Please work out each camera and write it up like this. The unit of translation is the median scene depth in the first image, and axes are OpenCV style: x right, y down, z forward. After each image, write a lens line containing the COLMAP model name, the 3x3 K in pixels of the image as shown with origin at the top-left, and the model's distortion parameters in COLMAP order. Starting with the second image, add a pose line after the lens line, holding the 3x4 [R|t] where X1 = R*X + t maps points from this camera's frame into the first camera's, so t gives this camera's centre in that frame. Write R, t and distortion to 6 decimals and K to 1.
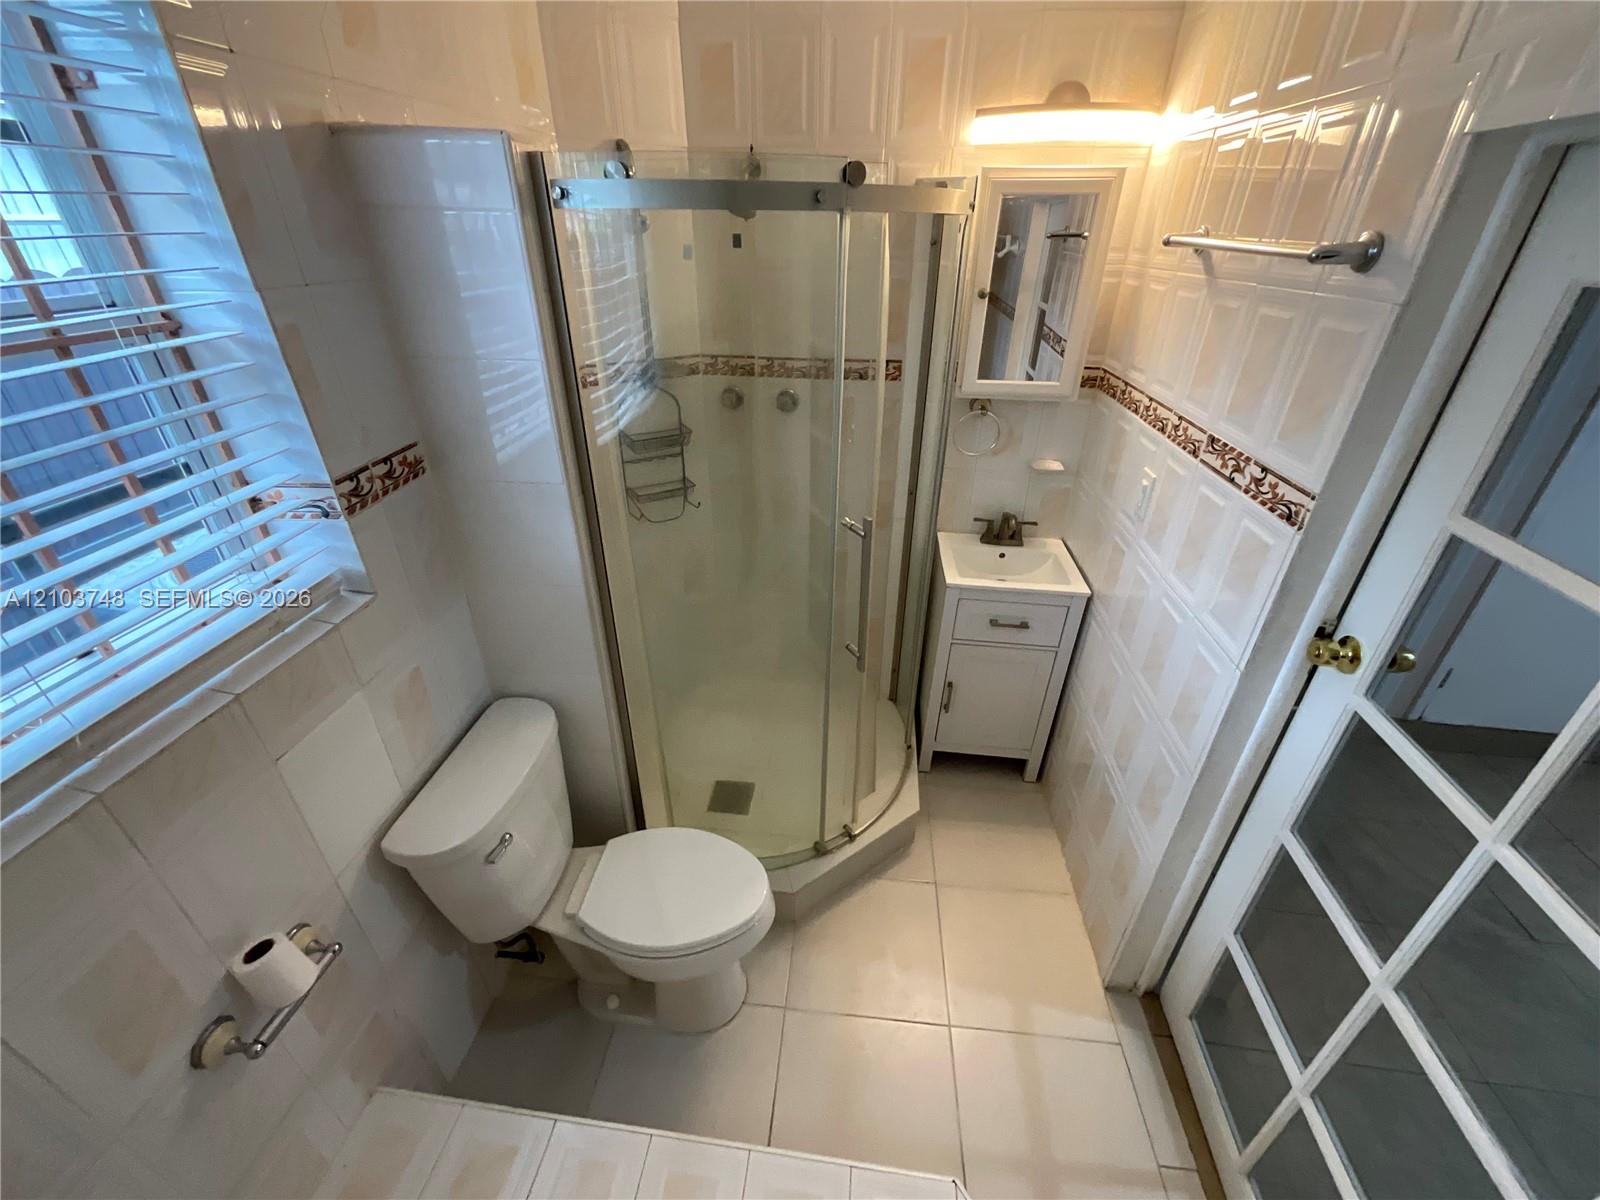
lens RADIAL K [[653.3, 0, 813.9], [0, 653.3, 600.6], [0, 0, 1]] dist [-0.002406, 0.001932]
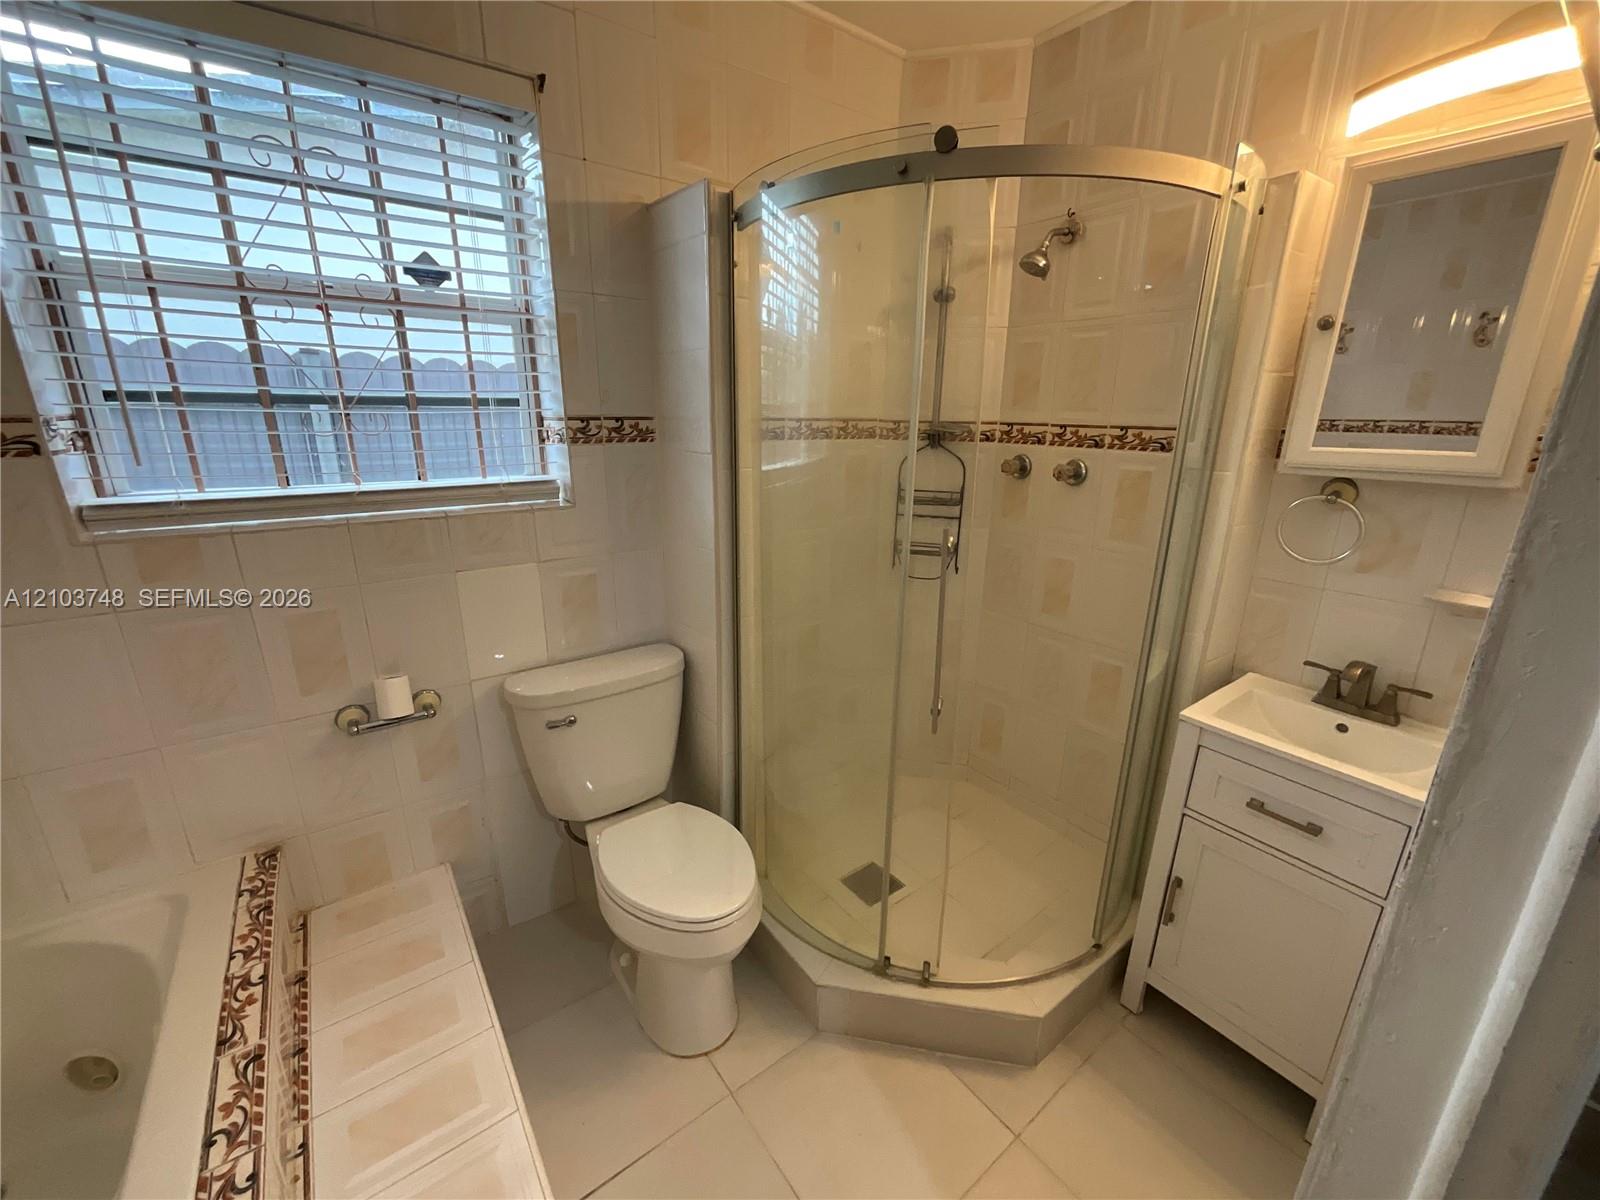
lens RADIAL K [[653.3, 0, 809.8], [0, 653.3, 602.6], [0, 0, 1]] dist [-0.002406, 0.001932]
pose [[0.678506, 0.200785, -0.706622, 0.401214], [-0.370283, 0.924260, -0.092923, 0.073107], [0.634445, 0.324699, 0.701463, 0.230616]]
